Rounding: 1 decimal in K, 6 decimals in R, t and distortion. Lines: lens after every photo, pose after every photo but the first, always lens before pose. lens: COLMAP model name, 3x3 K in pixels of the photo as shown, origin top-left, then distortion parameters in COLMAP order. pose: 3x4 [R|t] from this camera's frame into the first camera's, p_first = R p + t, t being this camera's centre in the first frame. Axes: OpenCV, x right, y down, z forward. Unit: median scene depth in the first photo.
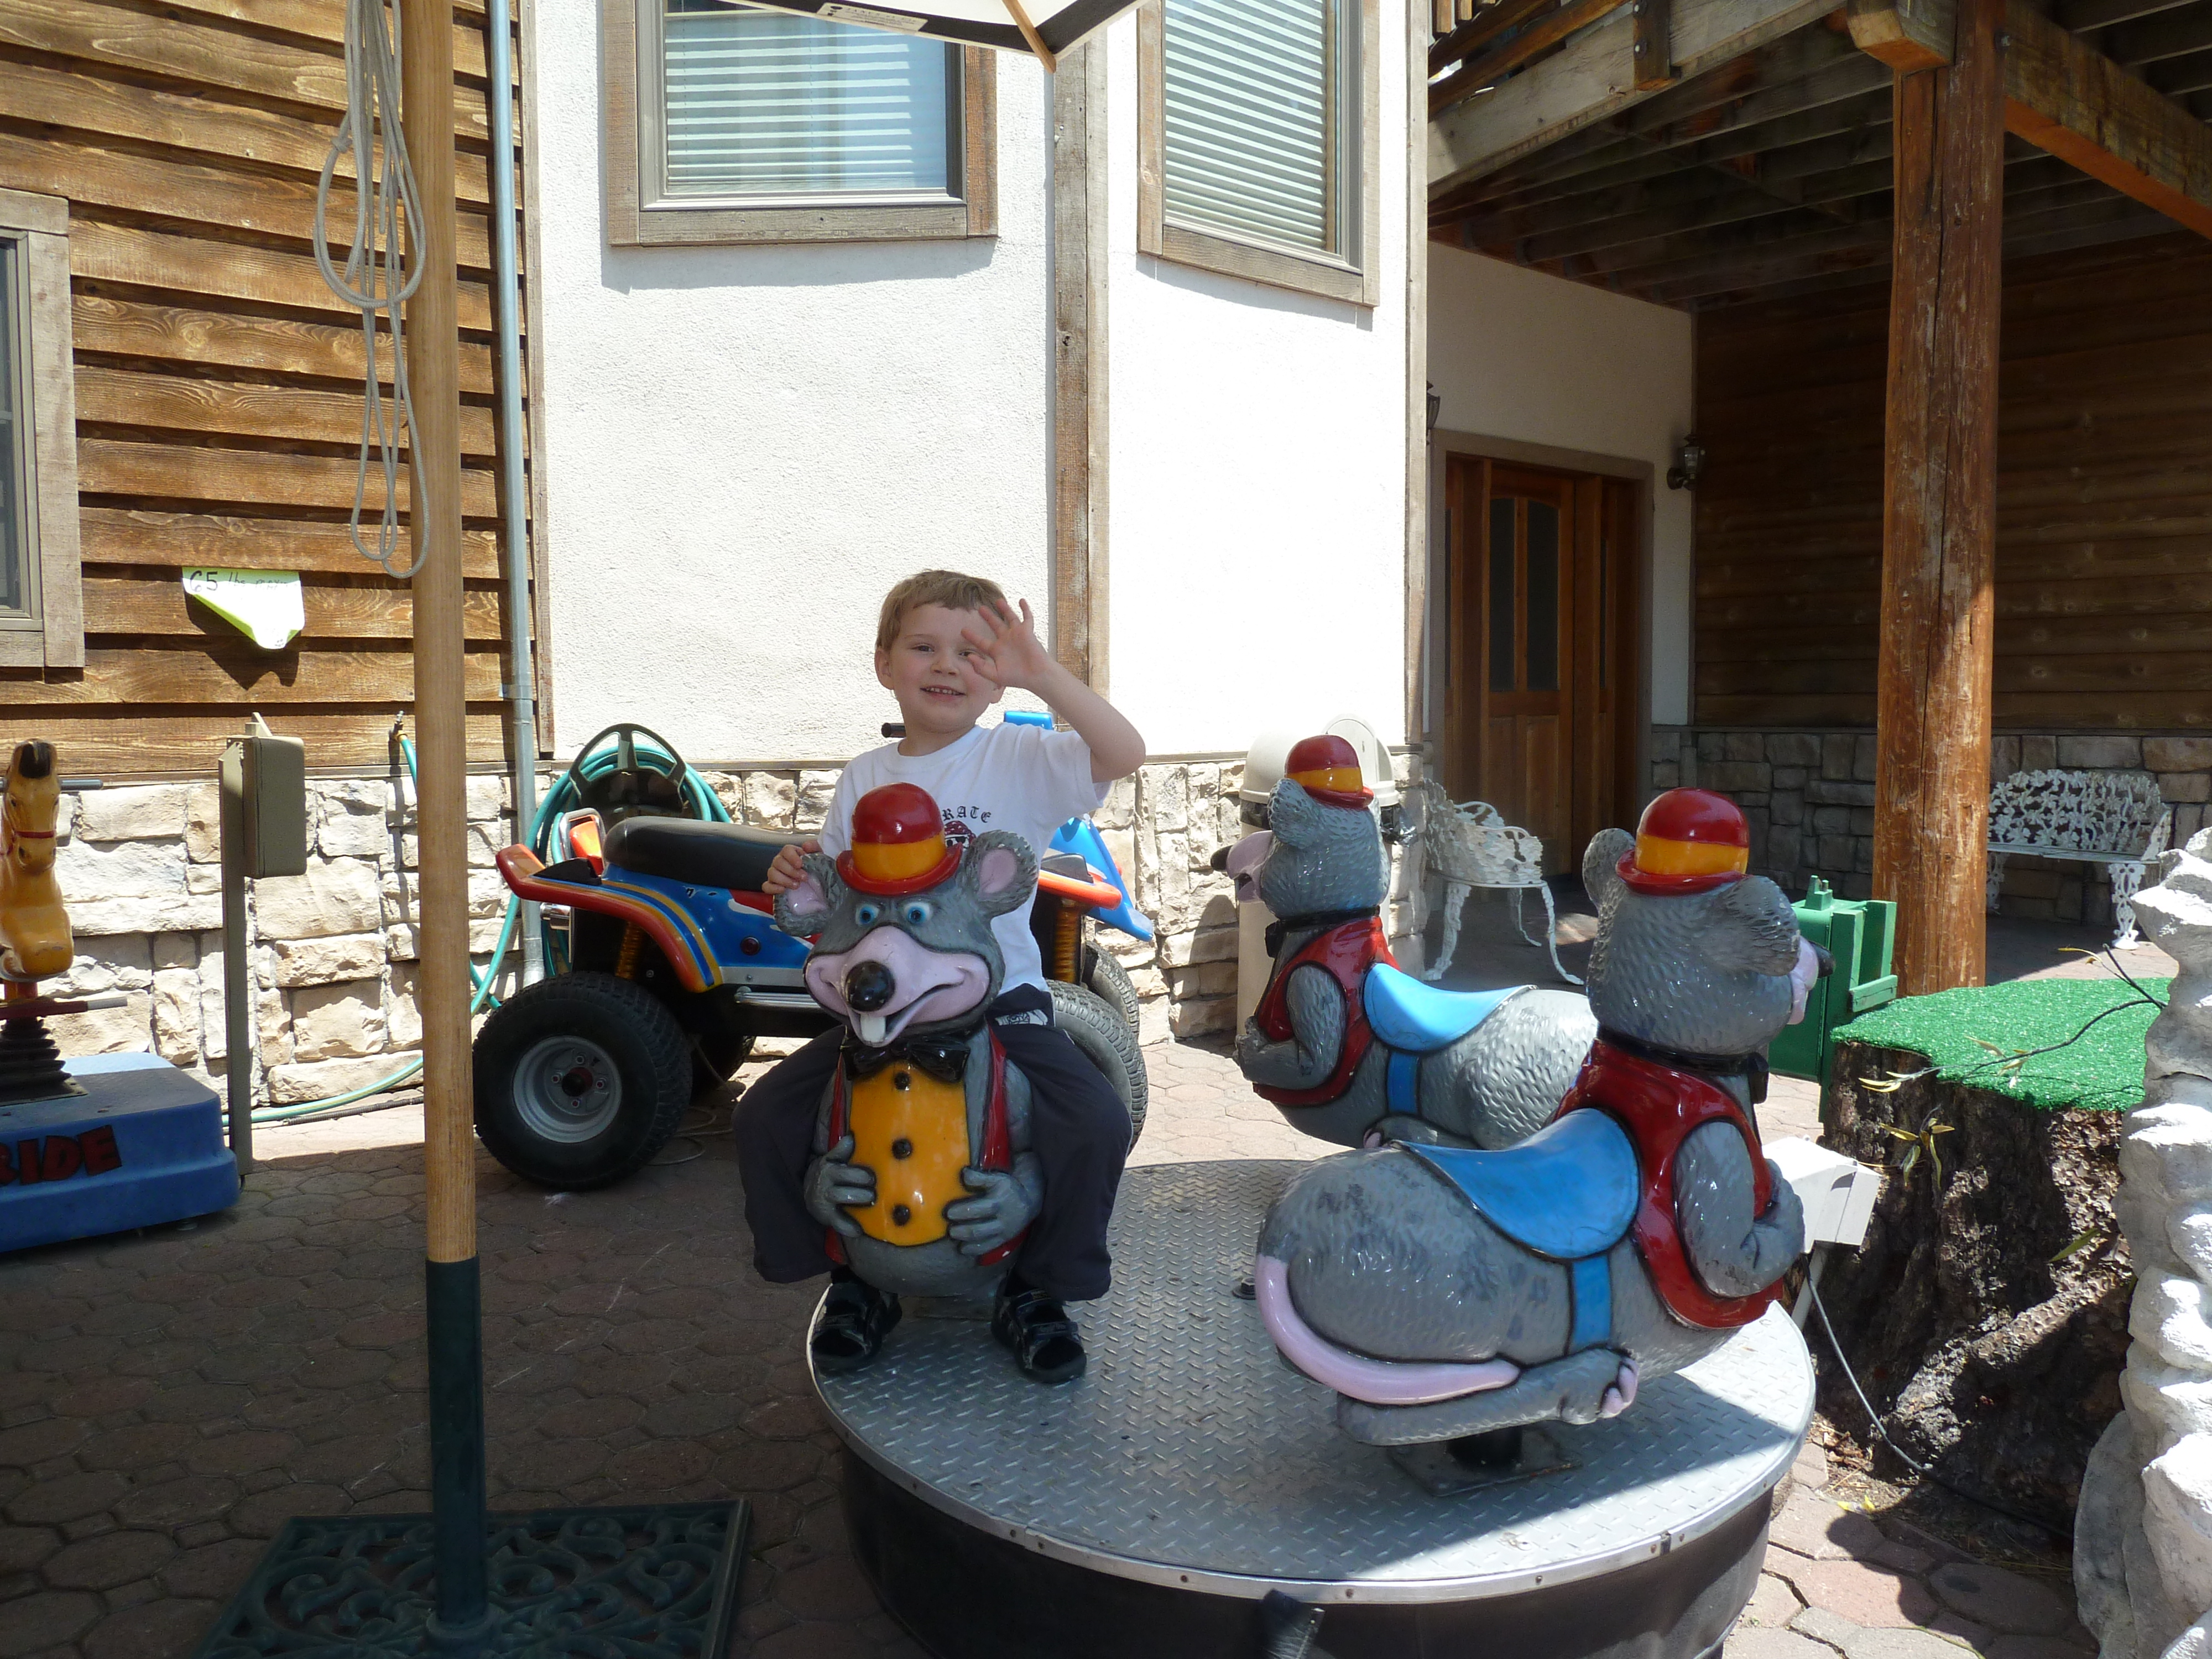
lens RADIAL K [[1747.8, 0, 1119.8], [0, 1747.8, 825.8], [0, 0, 1]] dist [-0.022141, -0.017575]
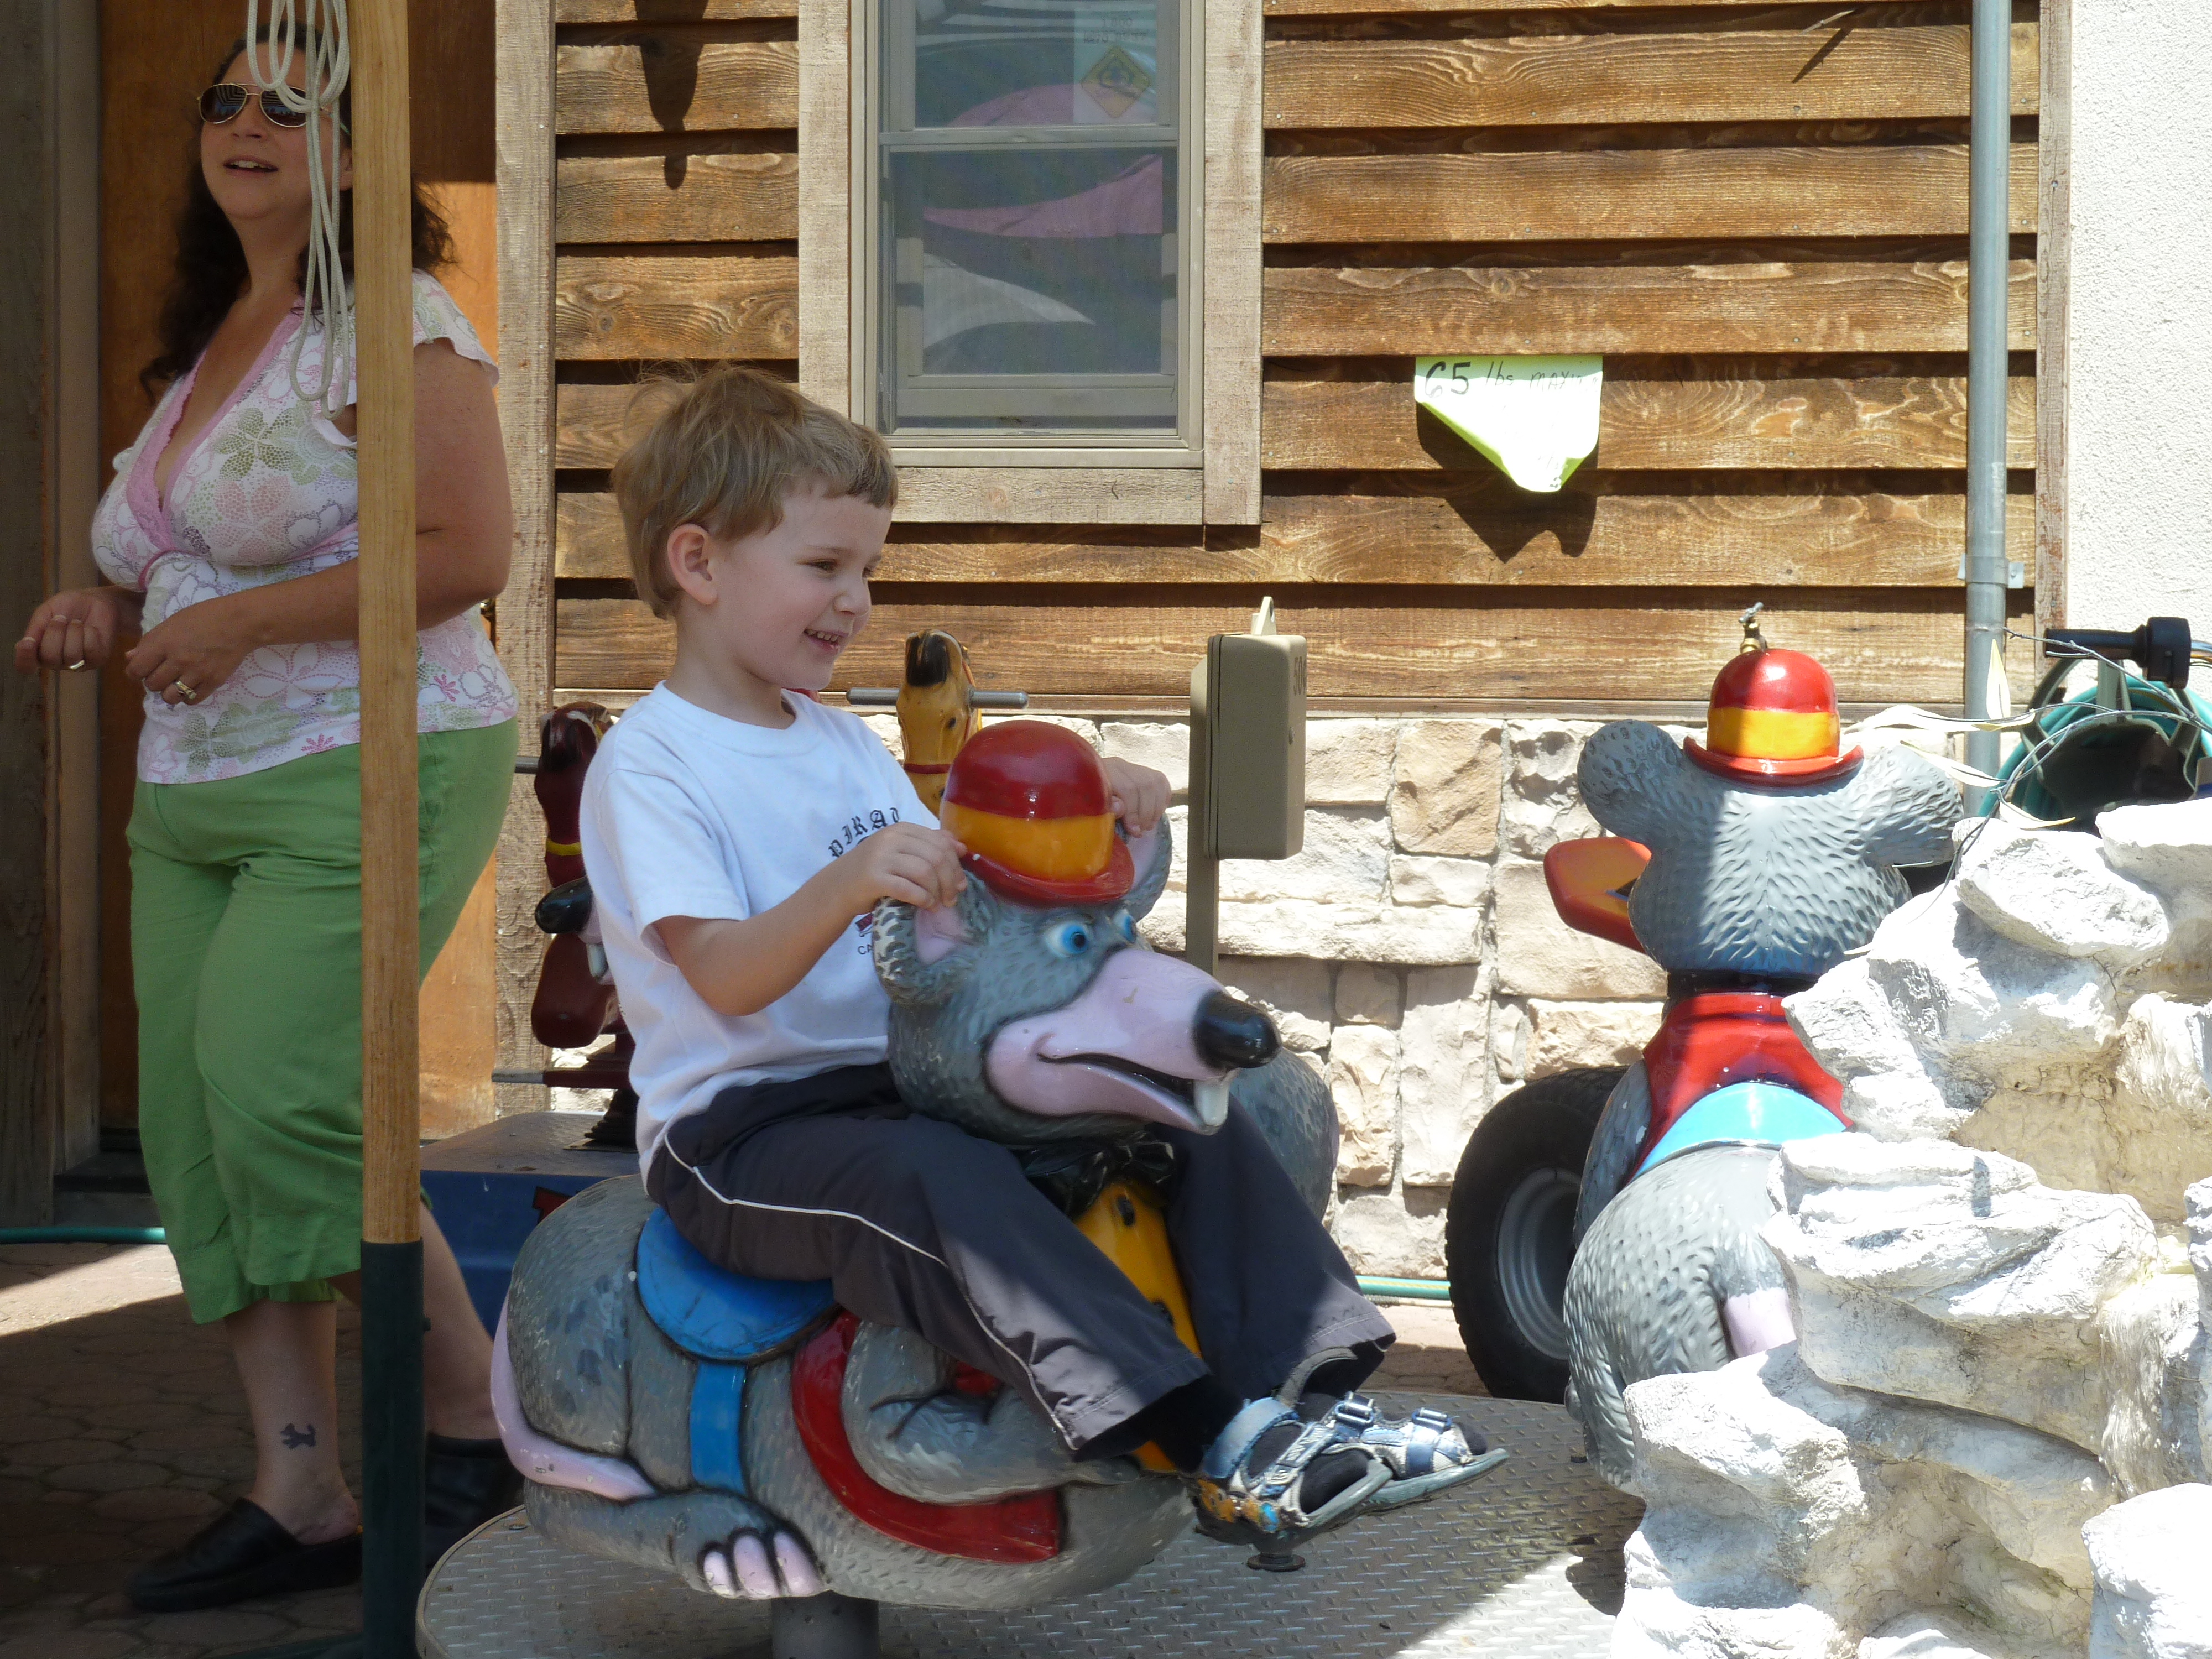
lens RADIAL K [[4711.3, 0, 1110.3], [0, 4711.3, 830.0], [0, 0, 1]] dist [-0.026033, 0.000000]
pose [[0.558545, 0.049050, -0.828023, 0.747344], [-0.066554, 0.997682, 0.014206, -0.002435], [0.826800, 0.047173, 0.560515, 0.008906]]
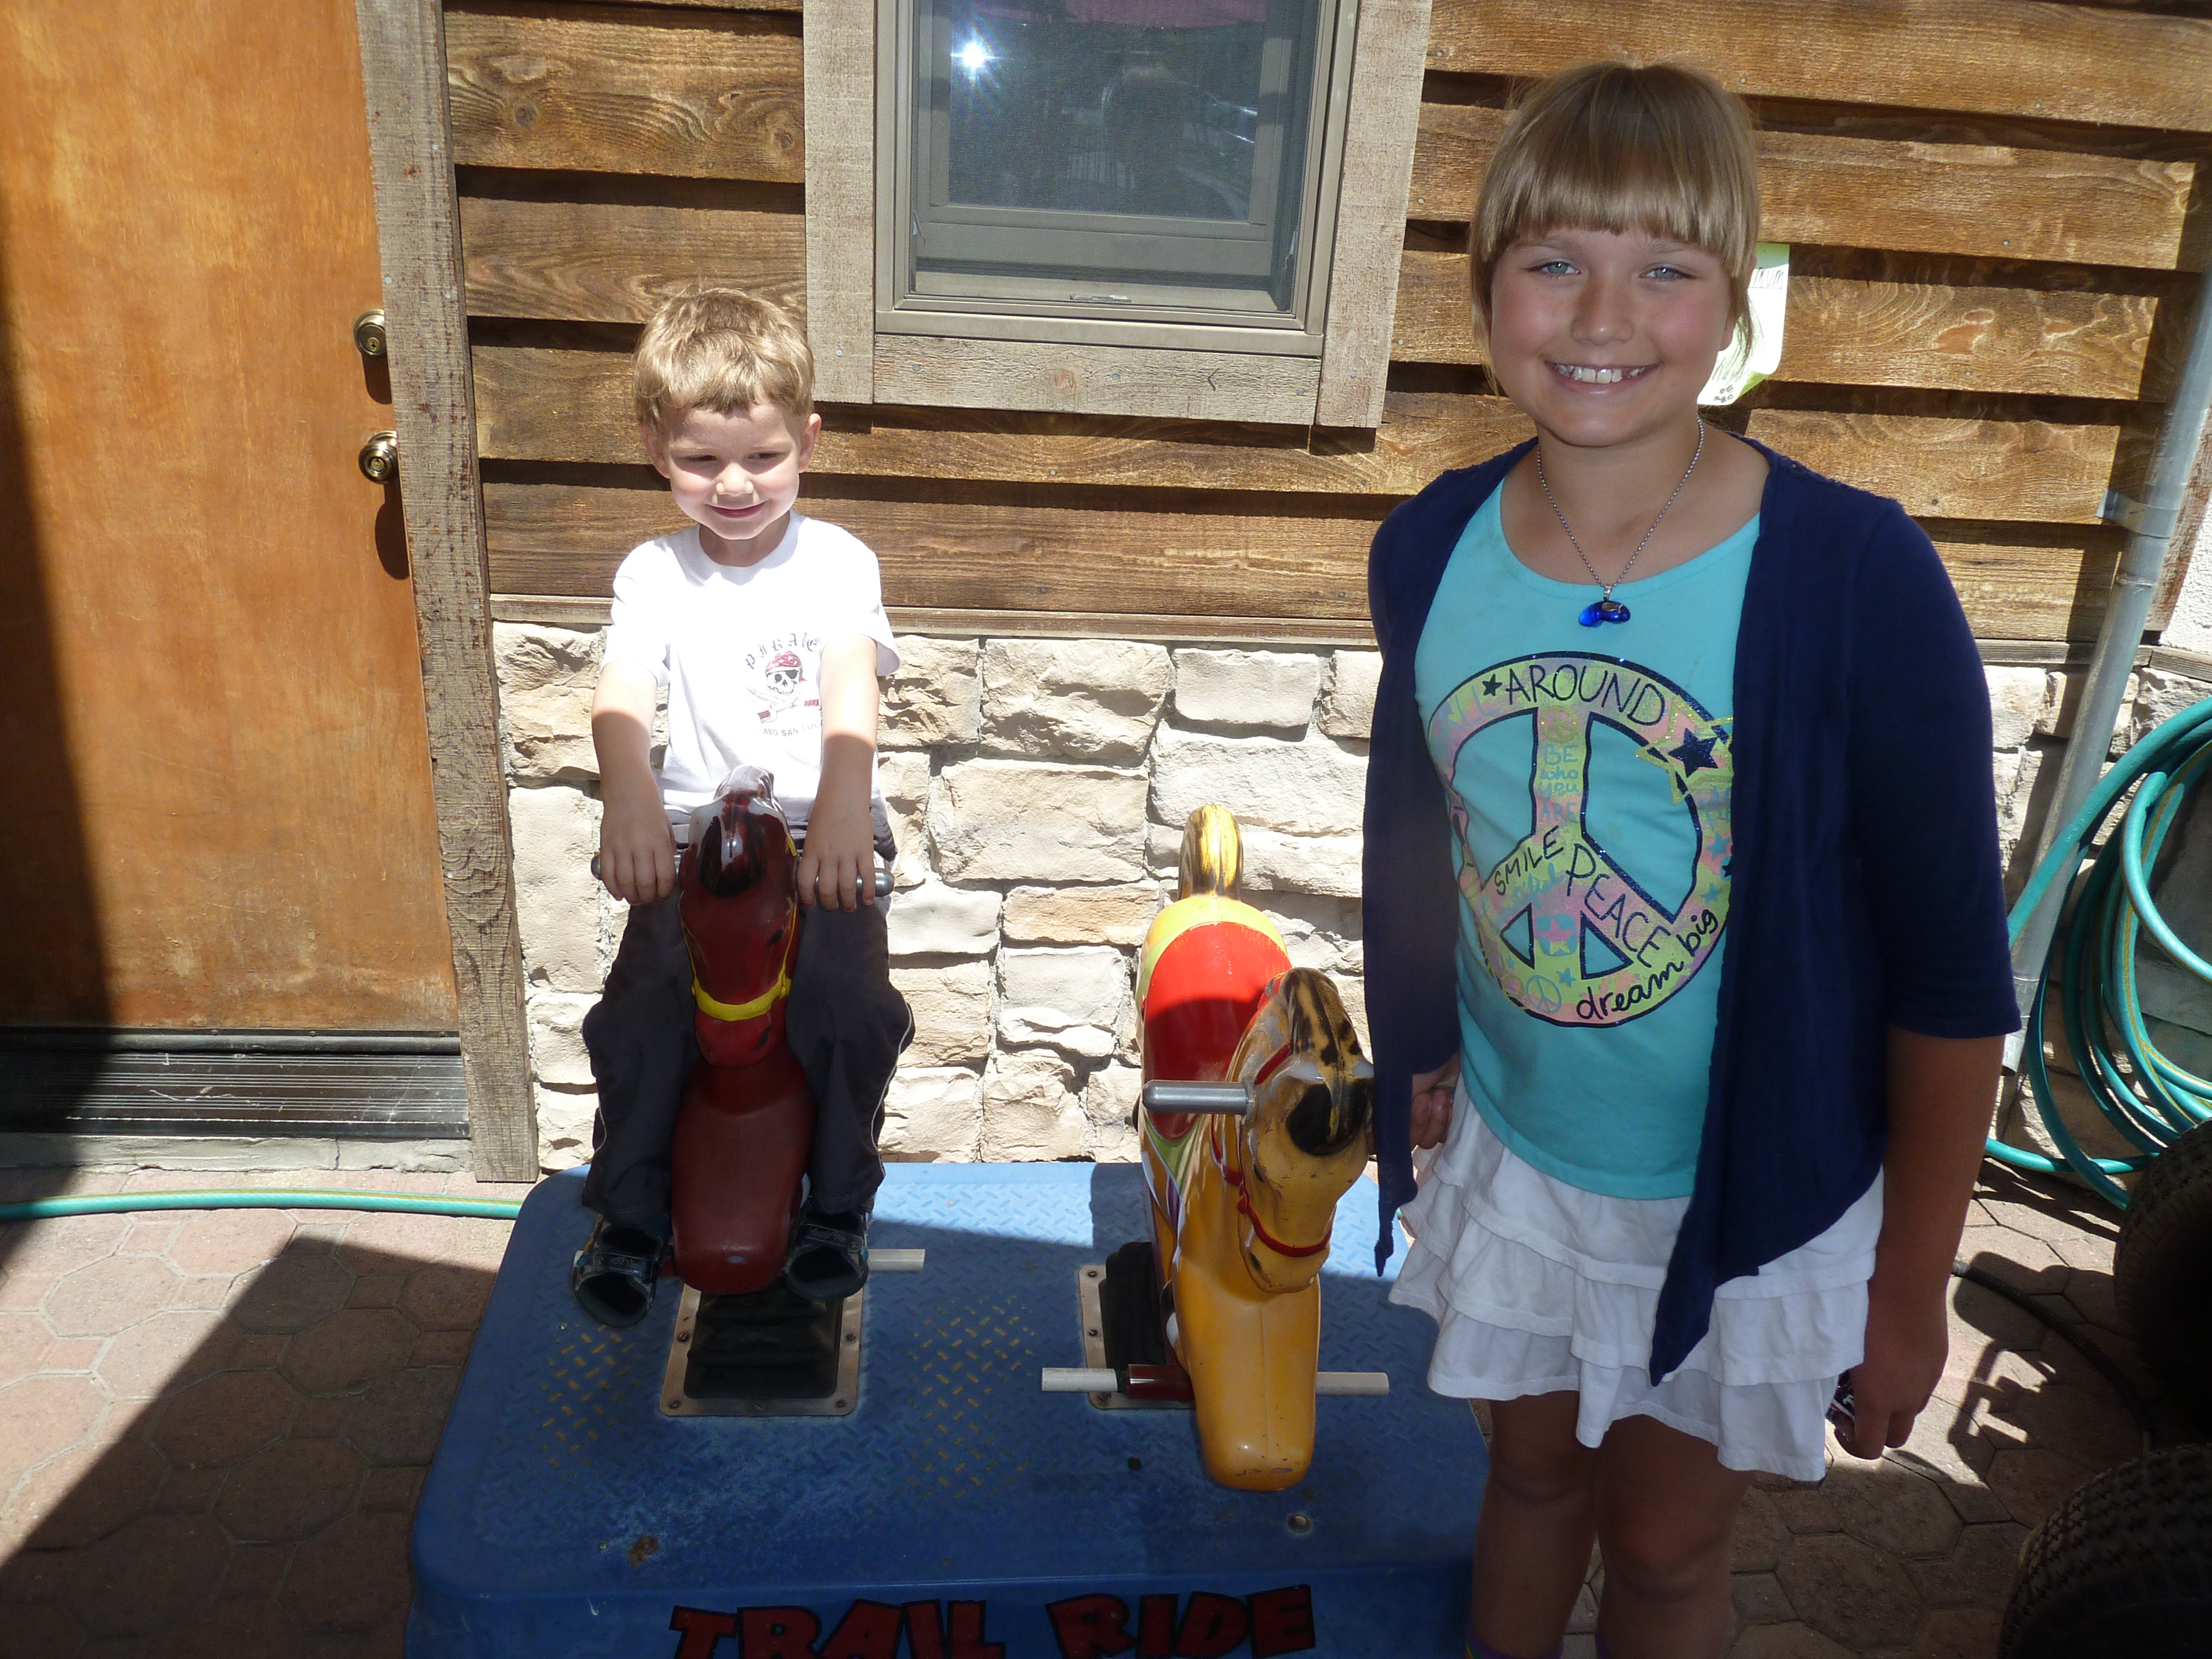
lens RADIAL K [[1651.6, 0, 1101.5], [0, 1651.6, 818.2], [0, 0, 1]] dist [-0.031366, 0.001246]
pose [[0.796656, 0.291062, -0.529737, -0.347762], [-0.106247, 0.930208, 0.351318, -0.141990], [0.595021, -0.223596, 0.771981, 0.508870]]
